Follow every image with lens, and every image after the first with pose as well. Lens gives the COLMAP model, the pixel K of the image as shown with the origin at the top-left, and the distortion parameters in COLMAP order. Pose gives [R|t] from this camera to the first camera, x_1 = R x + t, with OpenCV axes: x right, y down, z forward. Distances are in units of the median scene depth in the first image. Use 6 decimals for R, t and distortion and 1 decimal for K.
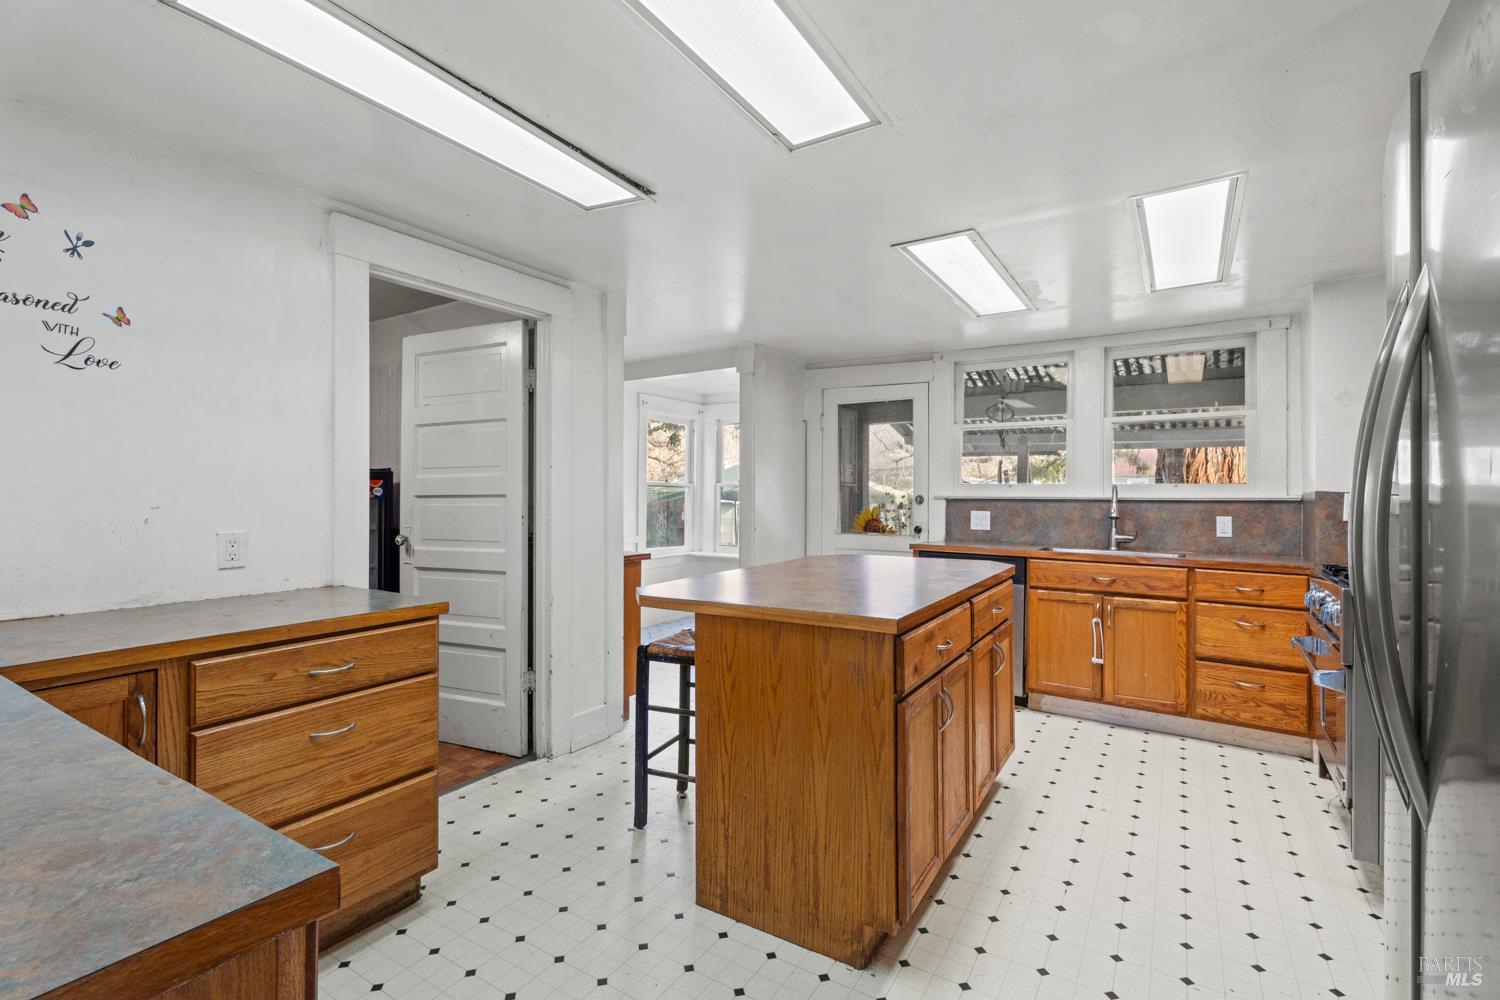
lens RADIAL K [[661.5, 0, 763.3], [0, 661.5, 493.2], [0, 0, 1]] dist [0.000052, 0.002342]
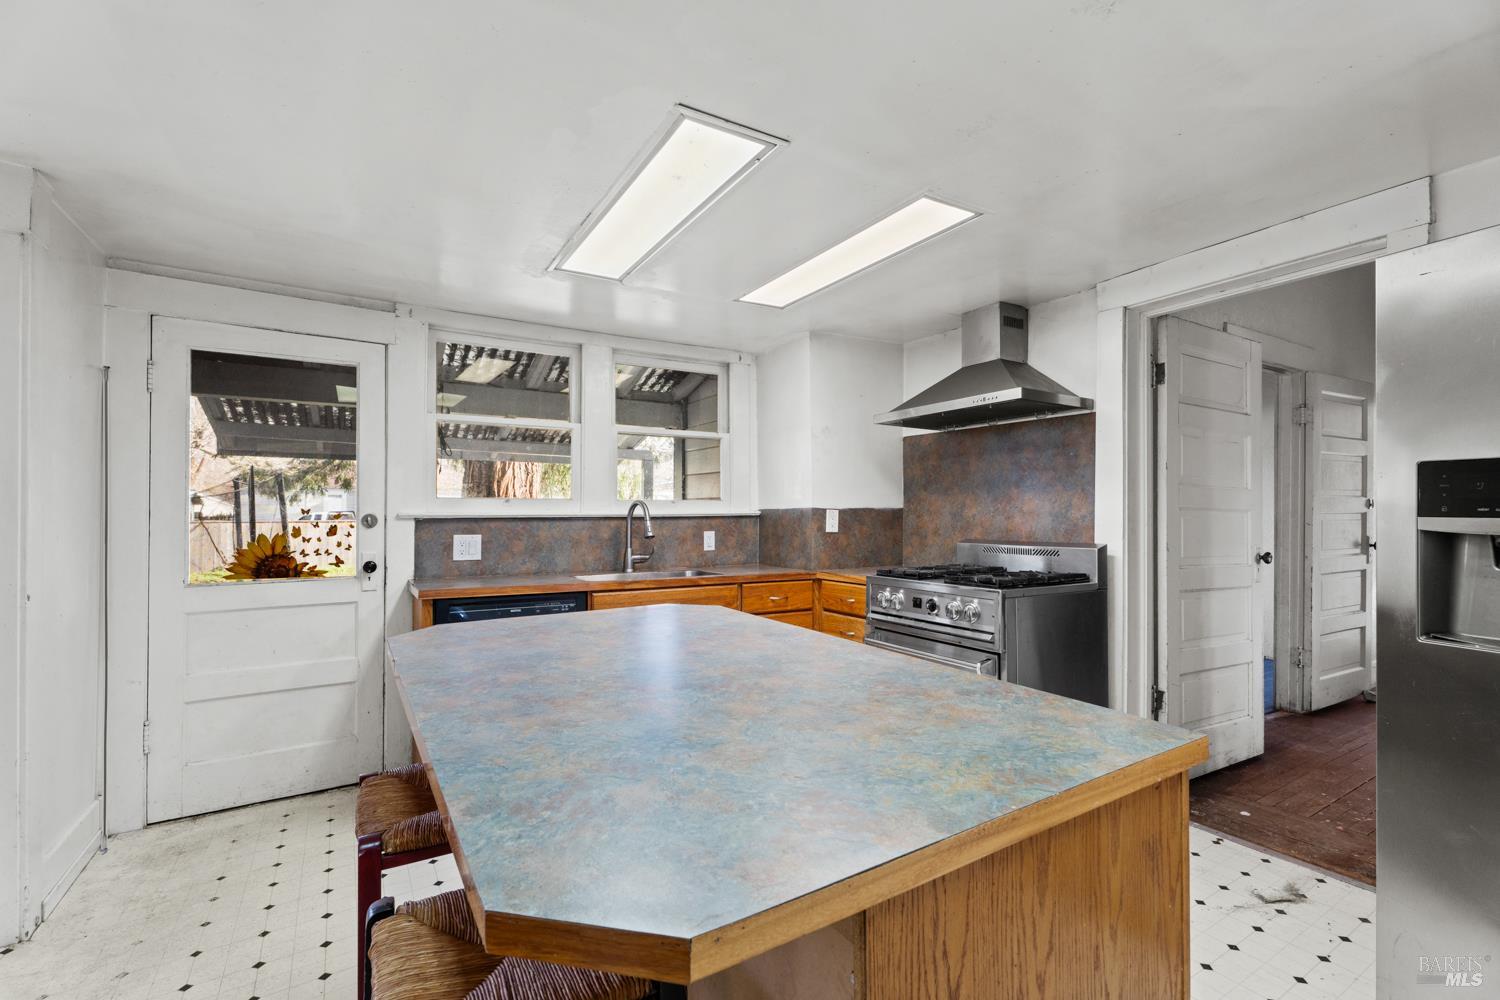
lens RADIAL K [[661.5, 0, 751.8], [0, 661.5, 500.9], [0, 0, 1]] dist [0.000052, 0.002342]
pose [[0.461399, 0.005730, 0.887174, -0.184797], [0.001633, 0.999972, -0.007308, -0.004623], [-0.887191, 0.004821, 0.461377, 0.396214]]
